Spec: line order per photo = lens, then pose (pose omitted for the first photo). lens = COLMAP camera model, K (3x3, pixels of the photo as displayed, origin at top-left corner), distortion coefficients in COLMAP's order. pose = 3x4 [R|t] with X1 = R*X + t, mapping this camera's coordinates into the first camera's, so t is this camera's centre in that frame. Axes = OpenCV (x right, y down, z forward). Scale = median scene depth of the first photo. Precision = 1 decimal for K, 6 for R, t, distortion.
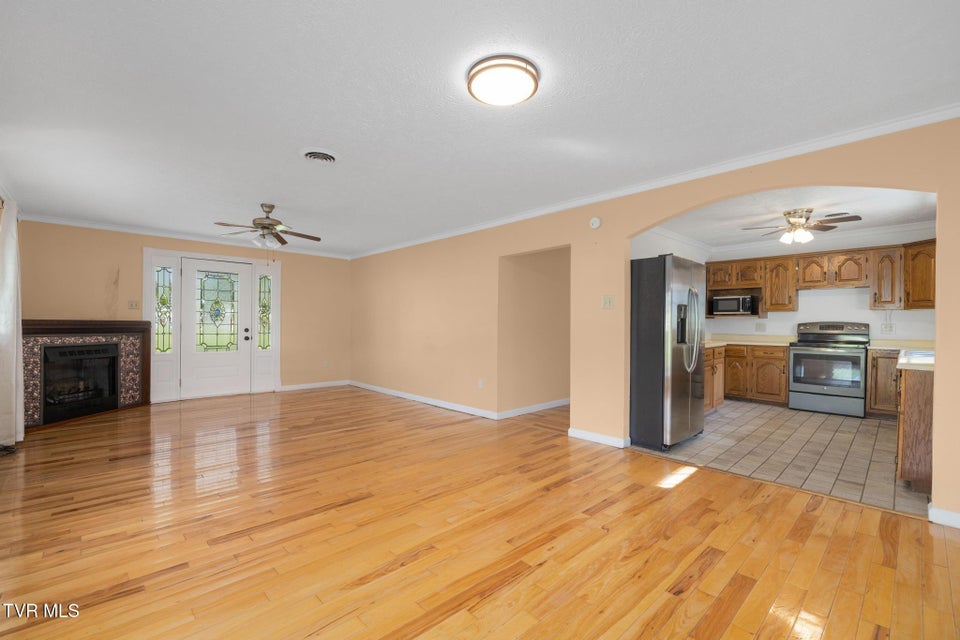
lens RADIAL K [[412.9, 0, 480.3], [0, 412.9, 327.6], [0, 0, 1]] dist [0.001447, 0.000240]
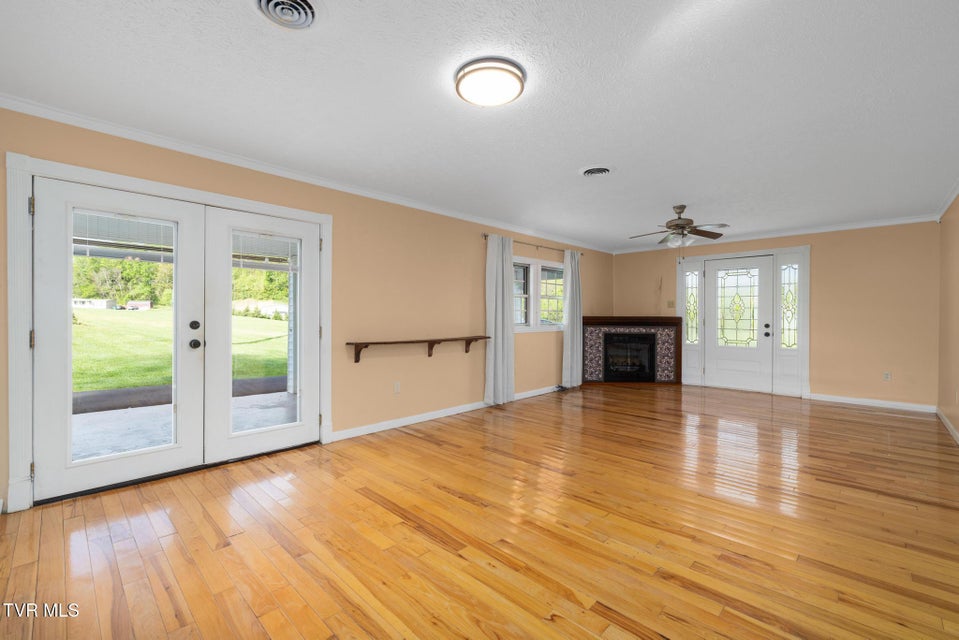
lens RADIAL K [[412.7, 0, 479.5], [0, 412.7, 320.0], [0, 0, 1]] dist [0.000898, 0.000135]
pose [[0.044918, 0.001286, -0.998990, 0.441864], [-0.010517, 0.999944, 0.000814, -0.001313], [0.998935, 0.010470, 0.044929, 0.381580]]
